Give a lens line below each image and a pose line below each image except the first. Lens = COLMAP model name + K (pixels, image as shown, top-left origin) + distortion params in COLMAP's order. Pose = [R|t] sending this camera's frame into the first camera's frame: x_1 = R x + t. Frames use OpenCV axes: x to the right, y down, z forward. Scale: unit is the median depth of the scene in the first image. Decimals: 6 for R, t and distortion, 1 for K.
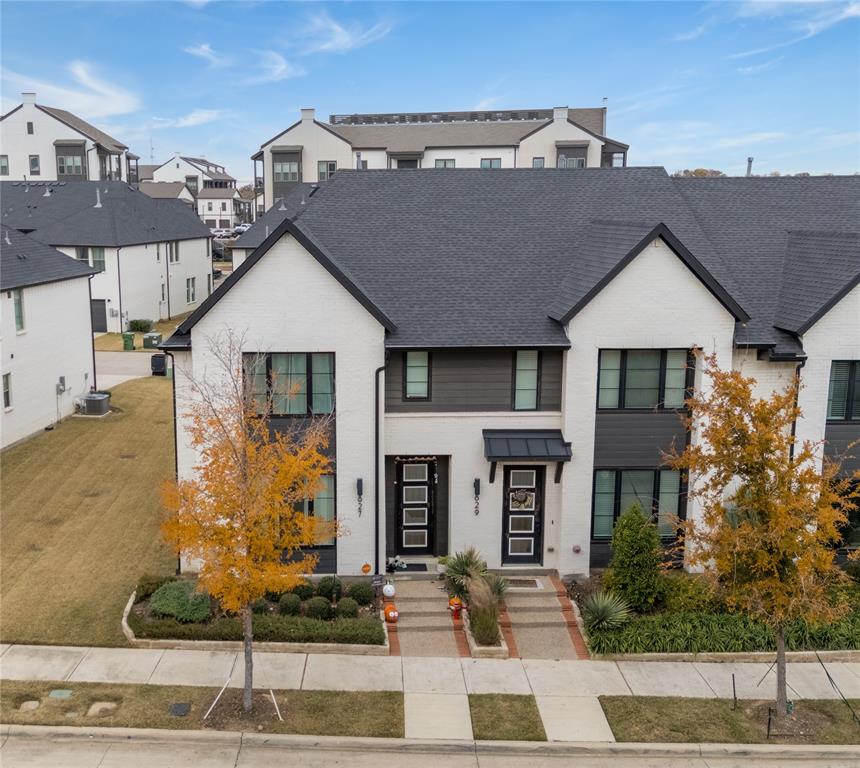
lens RADIAL K [[979.0, 0, 341.3], [0, 979.0, 391.2], [0, 0, 1]] dist [0.012768, 0.000000]
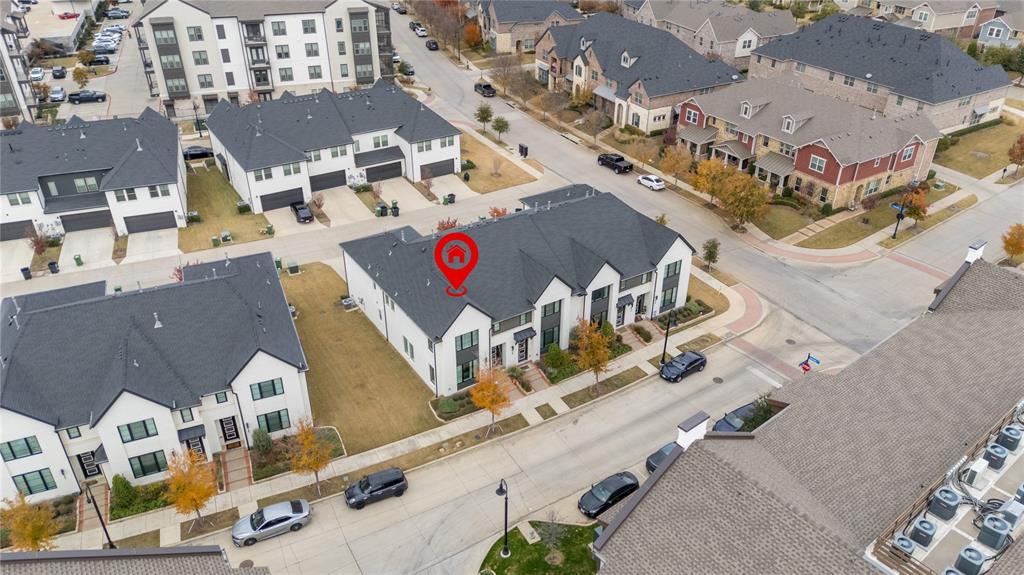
lens RADIAL K [[726.9, 0, 508.5], [0, 726.9, 290.6], [0, 0, 1]] dist [-0.000560, -0.012049]
pose [[0.848431, -0.271855, 0.454157, -1.015757], [0.097624, 0.923676, 0.370531, -1.074604], [-0.520225, -0.270033, 0.810215, -1.068023]]
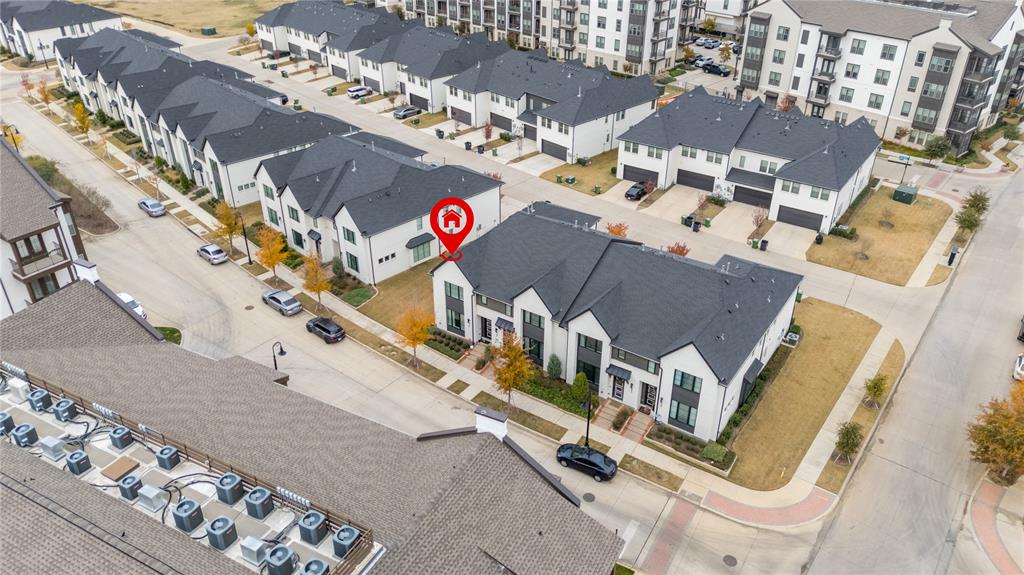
lens RADIAL K [[726.9, 0, 508.6], [0, 726.9, 284.3], [0, 0, 1]] dist [-0.000560, -0.012049]
pose [[0.813338, 0.295241, -0.501312, 1.517858], [-0.111902, 0.924969, 0.363196, -1.074492], [0.570928, -0.239303, 0.785350, -1.100096]]
